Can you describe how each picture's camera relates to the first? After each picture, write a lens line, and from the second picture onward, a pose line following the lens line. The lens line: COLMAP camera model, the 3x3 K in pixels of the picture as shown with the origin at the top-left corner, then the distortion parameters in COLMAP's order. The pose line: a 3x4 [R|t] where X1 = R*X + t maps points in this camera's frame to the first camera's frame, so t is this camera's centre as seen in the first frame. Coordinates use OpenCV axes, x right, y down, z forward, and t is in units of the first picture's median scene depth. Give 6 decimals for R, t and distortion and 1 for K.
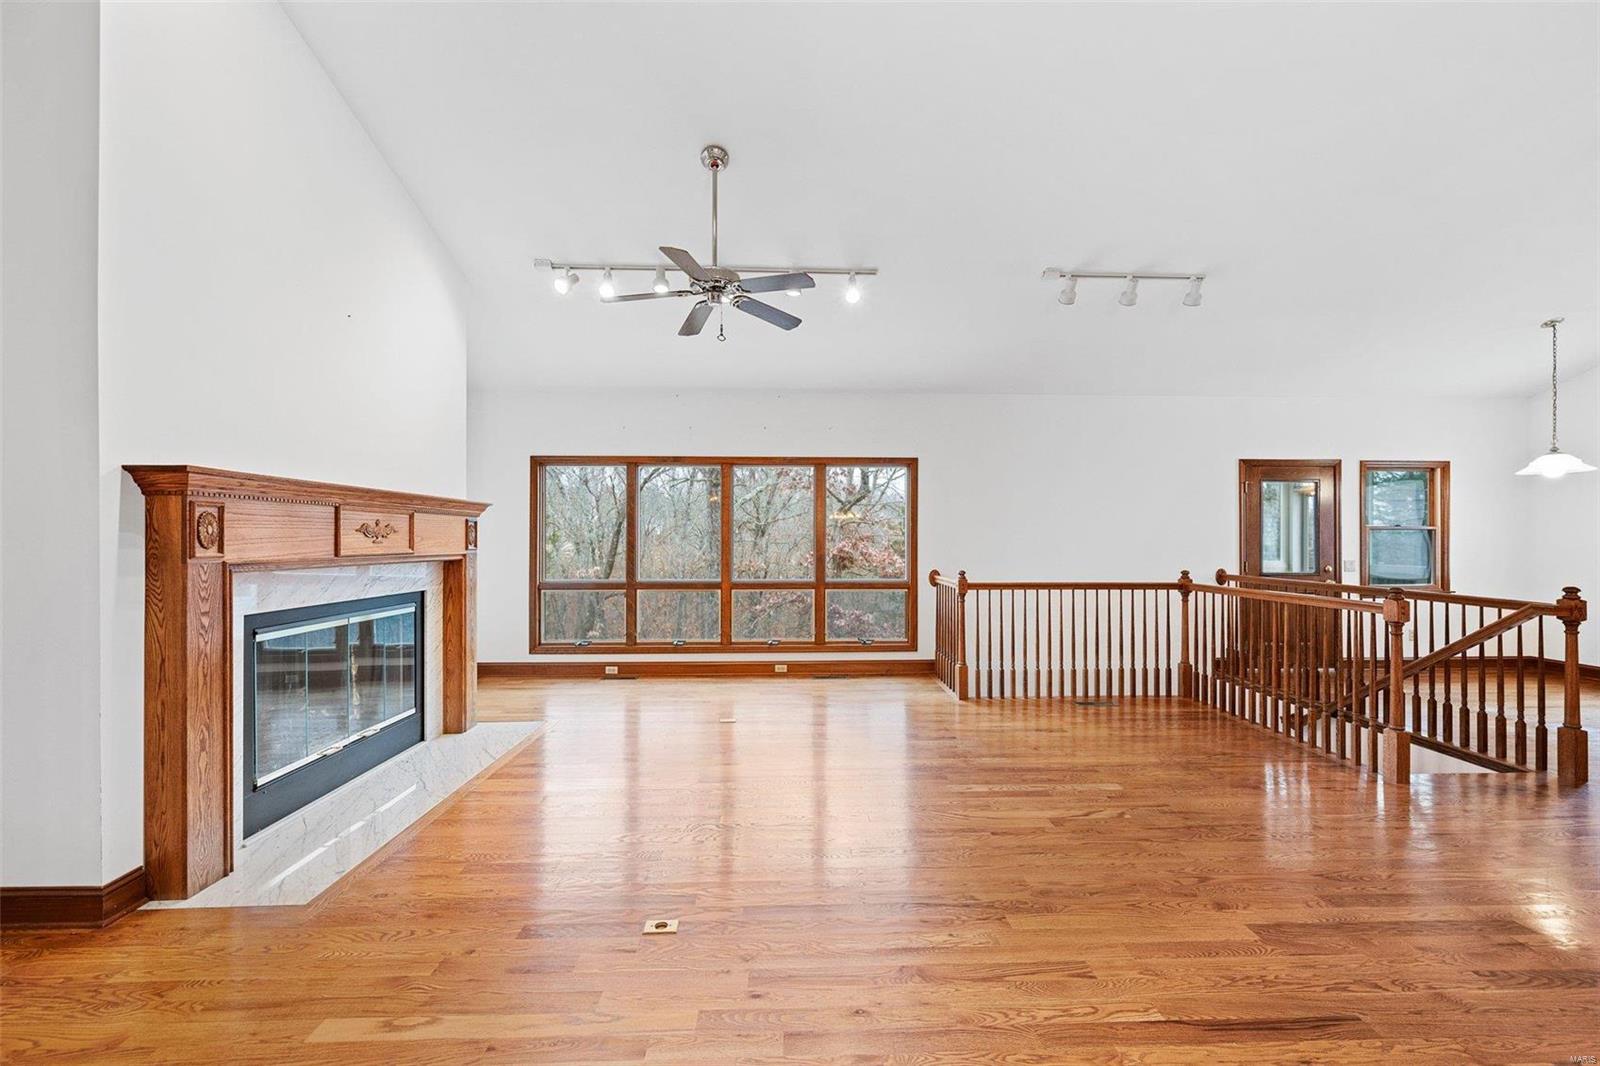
lens RADIAL K [[631.6, 0, 808.2], [0, 631.6, 539.2], [0, 0, 1]] dist [0.000578, -0.000020]
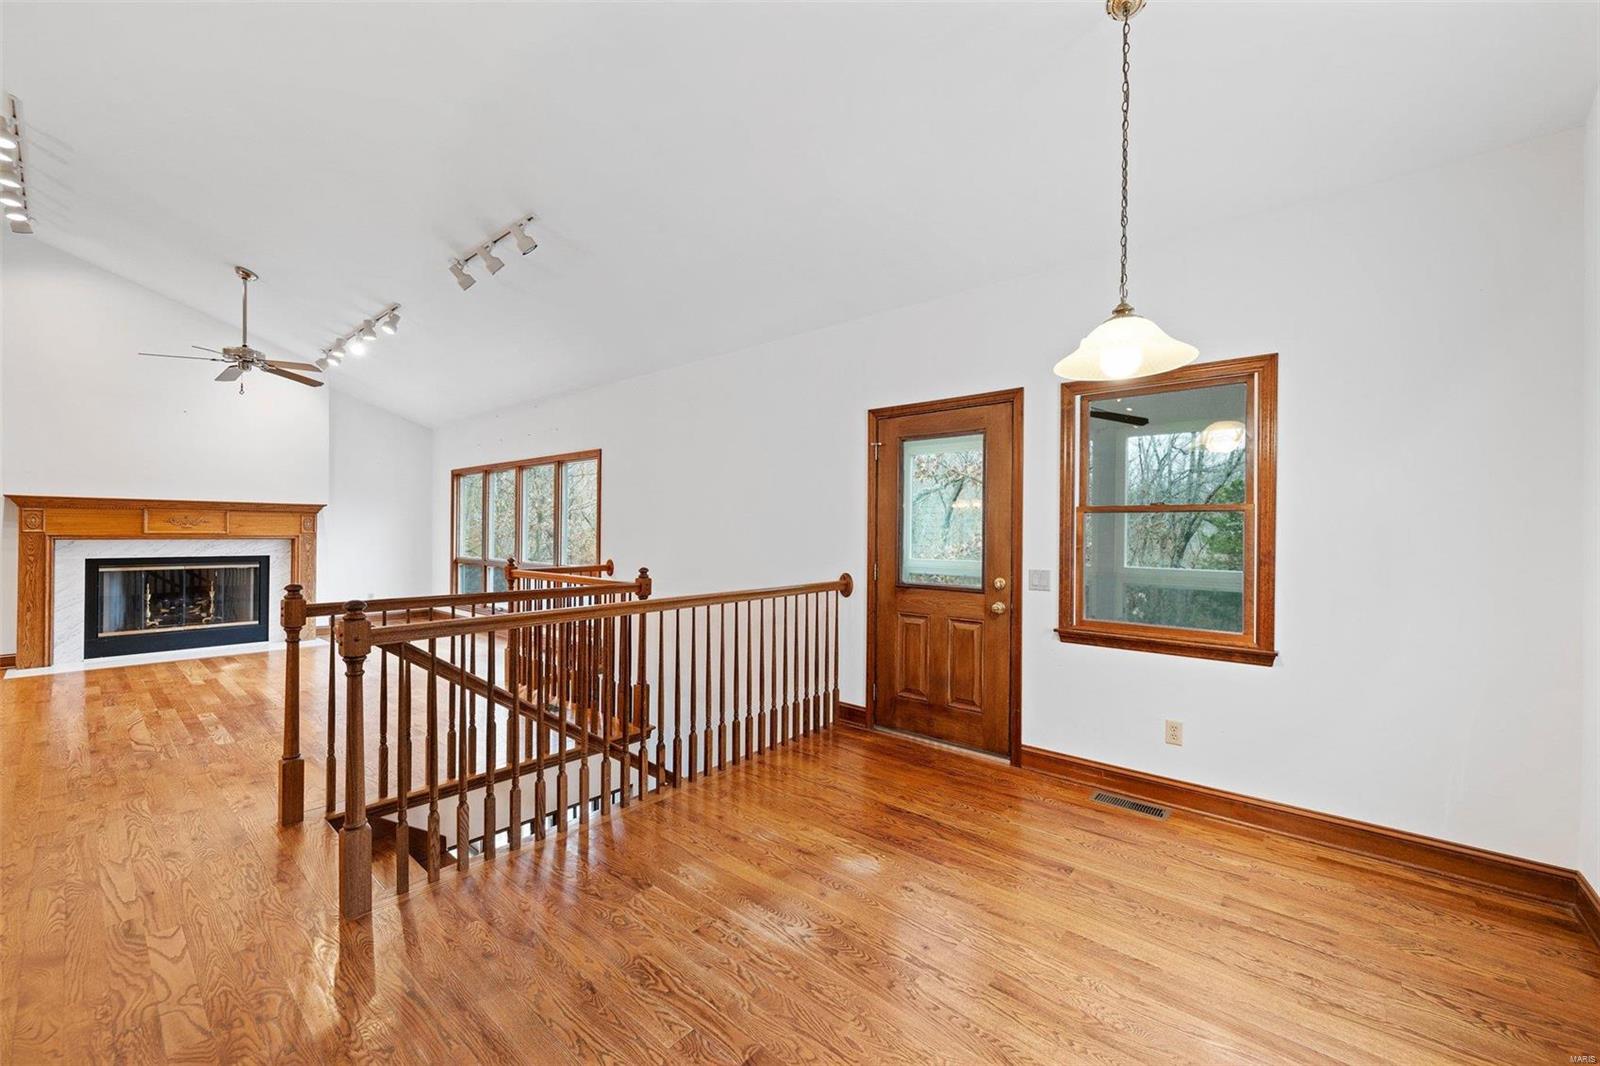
lens RADIAL K [[631.5, 0, 800.6], [0, 631.5, 520.7], [0, 0, 1]] dist [0.000673, 0.000169]
pose [[0.738574, -0.008509, -0.674119, 1.258313], [-0.009271, 0.999698, -0.022775, 0.007428], [0.674109, 0.023071, 0.738272, 0.538528]]
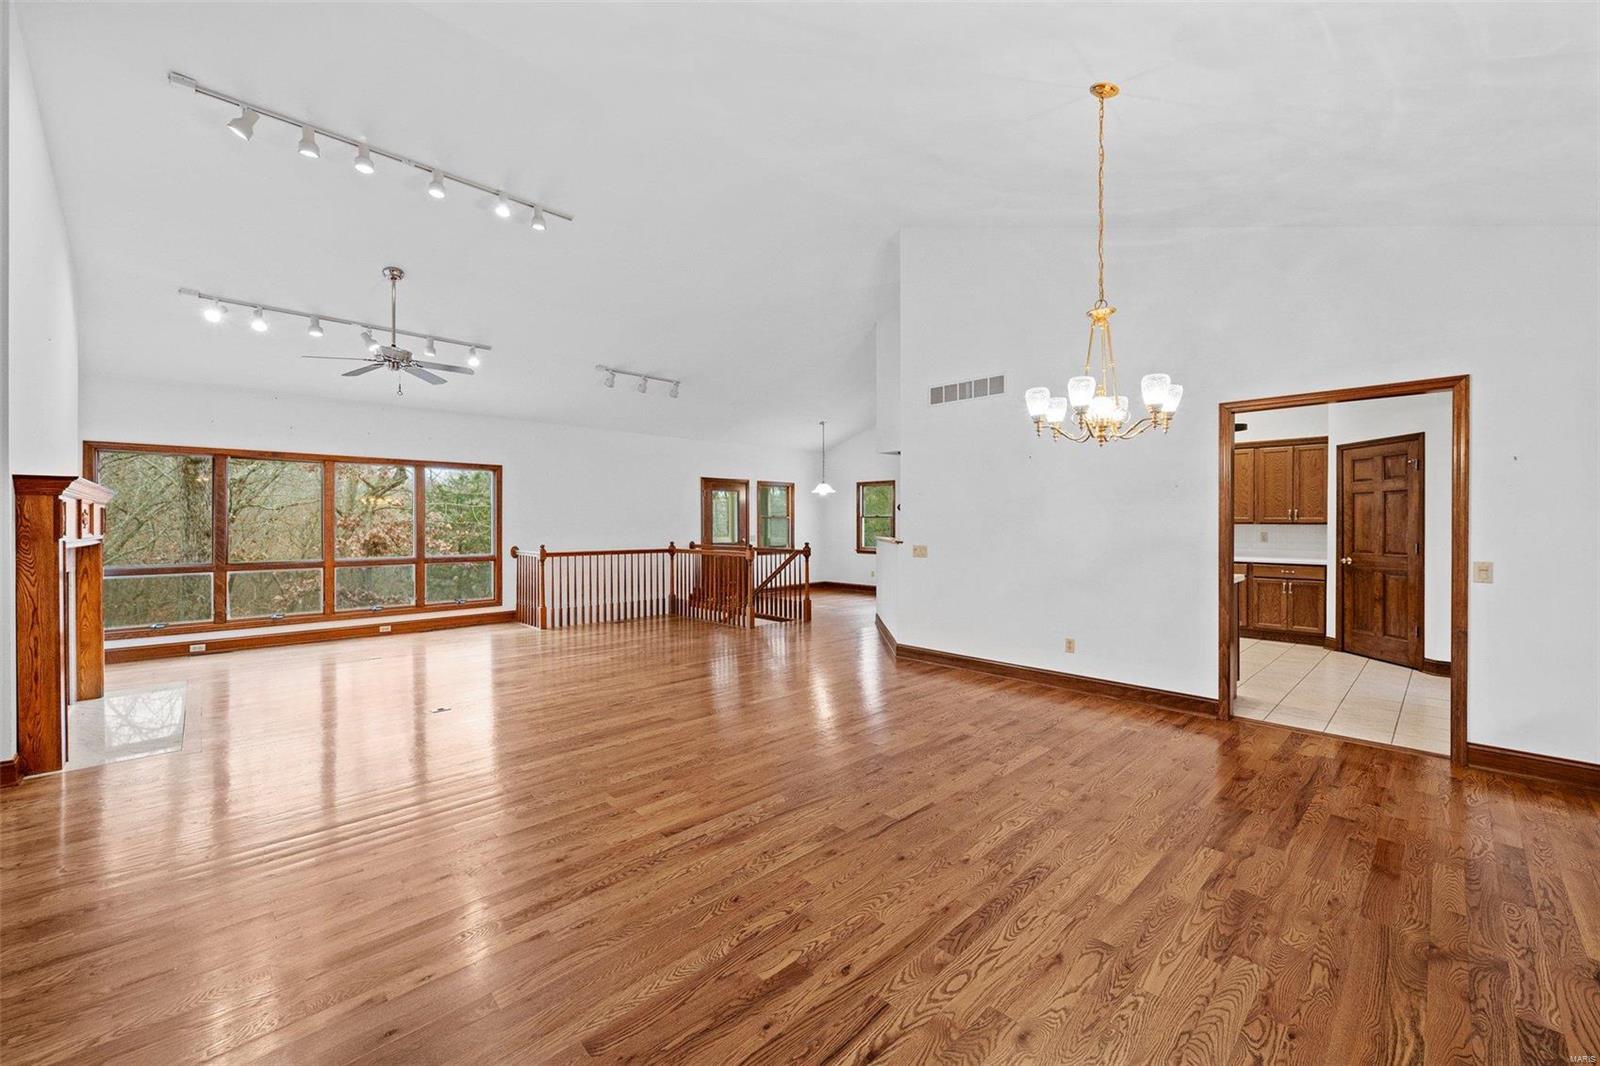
lens RADIAL K [[631.5, 0, 800.6], [0, 631.5, 520.7], [0, 0, 1]] dist [0.000673, 0.000169]
pose [[0.751639, 0.000392, 0.659575, -0.283910], [0.003195, 0.999986, -0.004235, 0.000257], [-0.659567, 0.005291, 0.751627, -0.539276]]
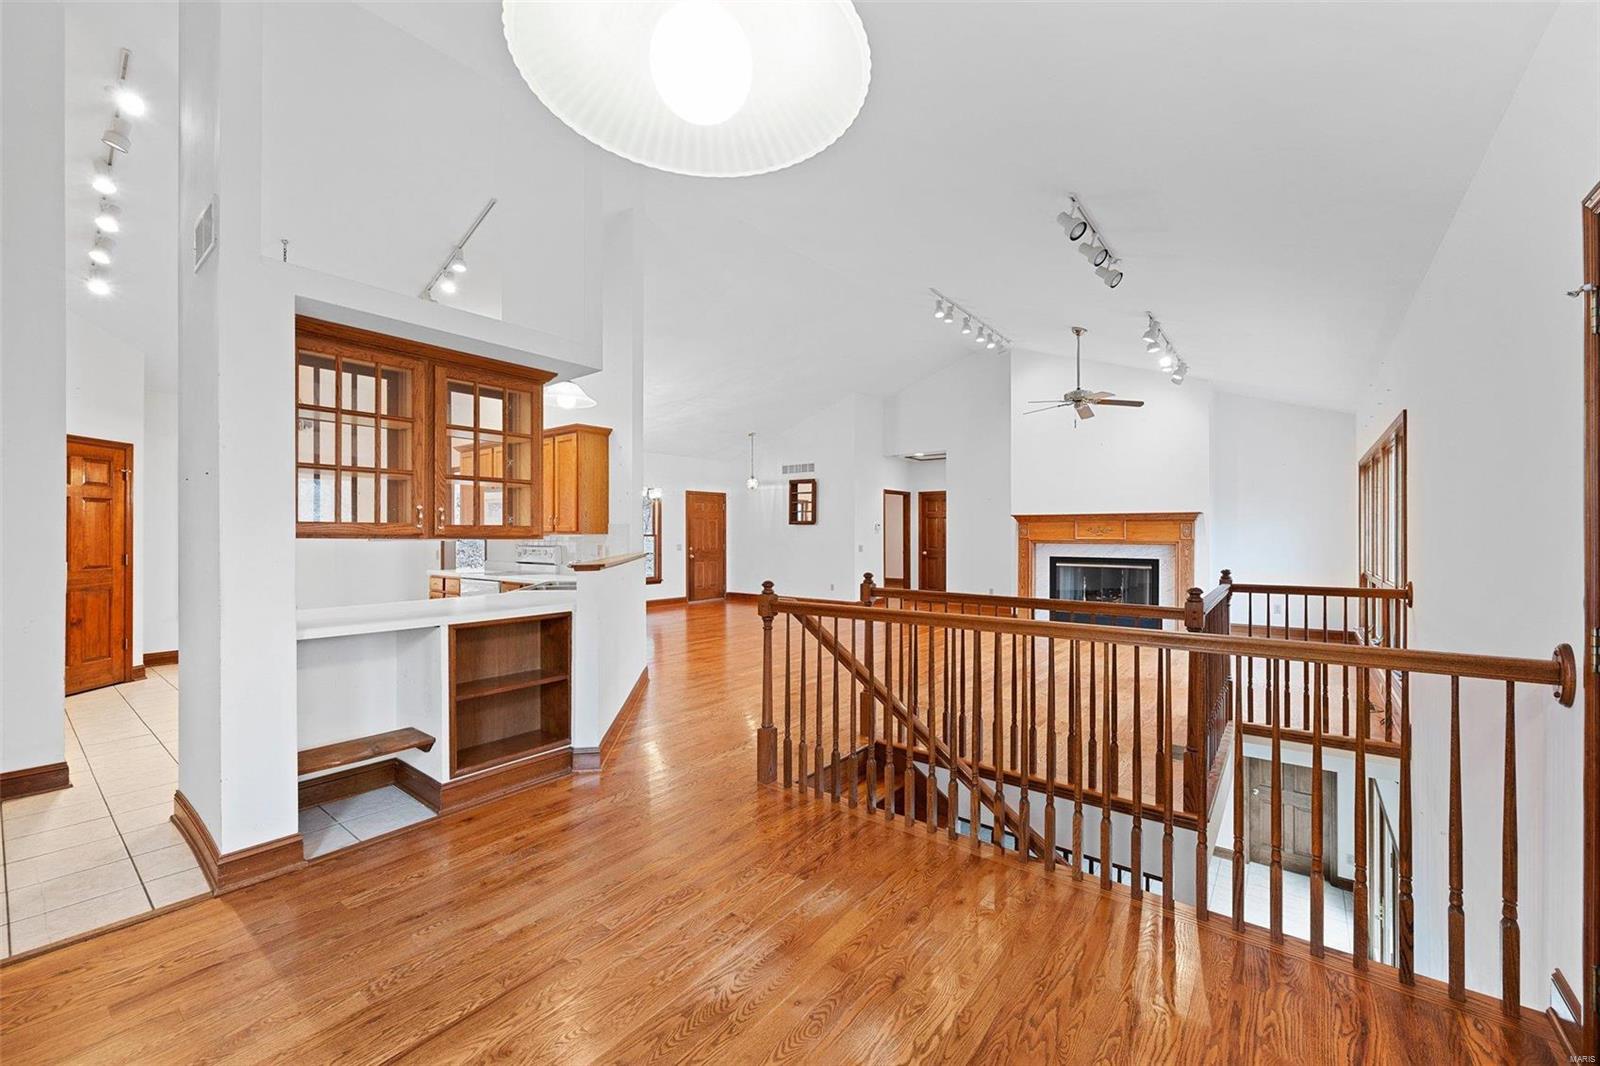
lens RADIAL K [[631.5, 0, 800.6], [0, 631.5, 520.7], [0, 0, 1]] dist [0.000673, 0.000169]
pose [[-0.644637, -0.019092, -0.764250, 1.236304], [-0.006430, 0.999788, -0.019552, 0.003955], [0.764462, -0.007690, -0.644624, 1.089693]]
